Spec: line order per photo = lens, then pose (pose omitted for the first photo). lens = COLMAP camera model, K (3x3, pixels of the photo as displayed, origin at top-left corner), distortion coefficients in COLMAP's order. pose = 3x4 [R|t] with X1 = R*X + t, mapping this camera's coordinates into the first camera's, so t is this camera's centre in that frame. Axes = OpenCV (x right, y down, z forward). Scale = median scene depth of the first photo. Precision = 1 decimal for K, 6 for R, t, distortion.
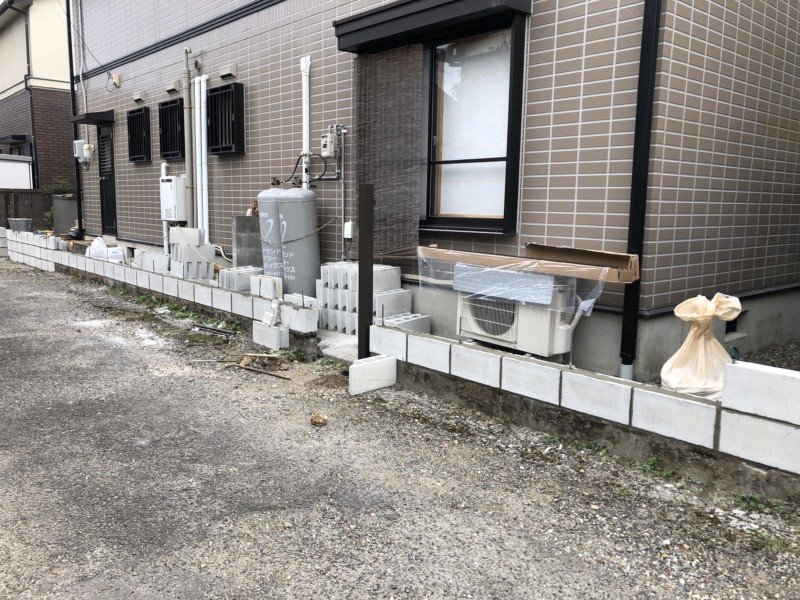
lens RADIAL K [[659.1, 0, 395.4], [0, 659.1, 295.2], [0, 0, 1]] dist [0.058643, -0.078813]
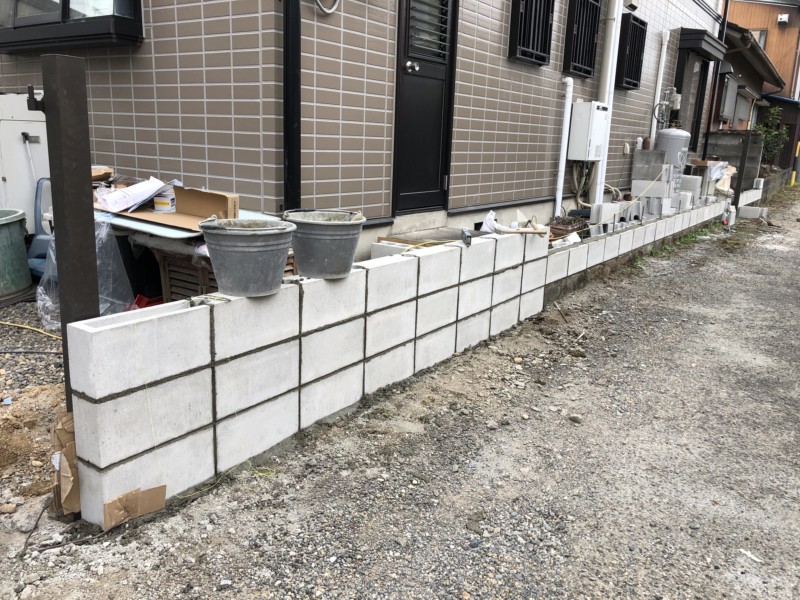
lens RADIAL K [[659.1, 0, 395.4], [0, 659.1, 295.2], [0, 0, 1]] dist [0.058643, -0.078813]
pose [[-0.240429, -0.250996, 0.937654, -0.919982], [0.093728, 0.955473, 0.279799, -0.175323], [-0.966131, 0.155156, -0.206198, 1.231114]]
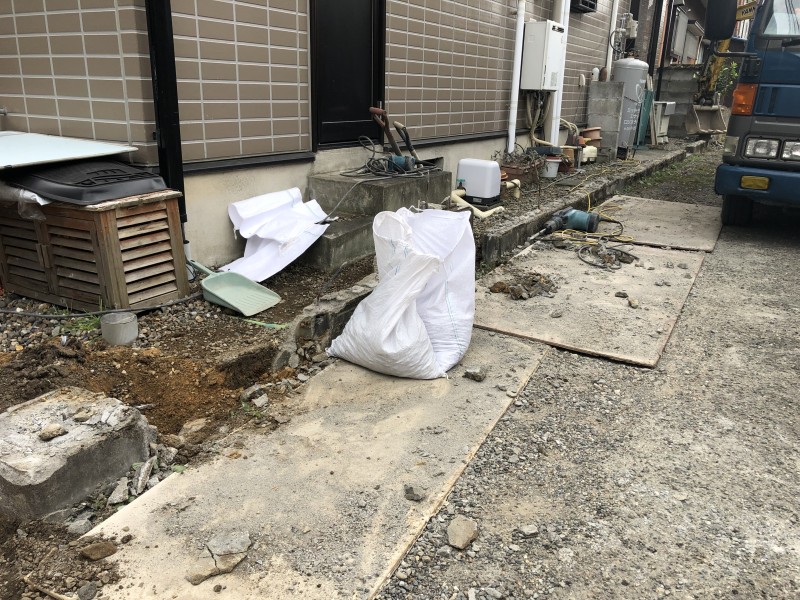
lens RADIAL K [[659.1, 0, 395.4], [0, 659.1, 295.2], [0, 0, 1]] dist [0.058643, -0.078813]
pose [[-0.317732, -0.303531, 0.898284, -0.851767], [0.104853, 0.930319, 0.351443, -0.151419], [-0.942365, 0.205852, -0.263766, 1.202989]]
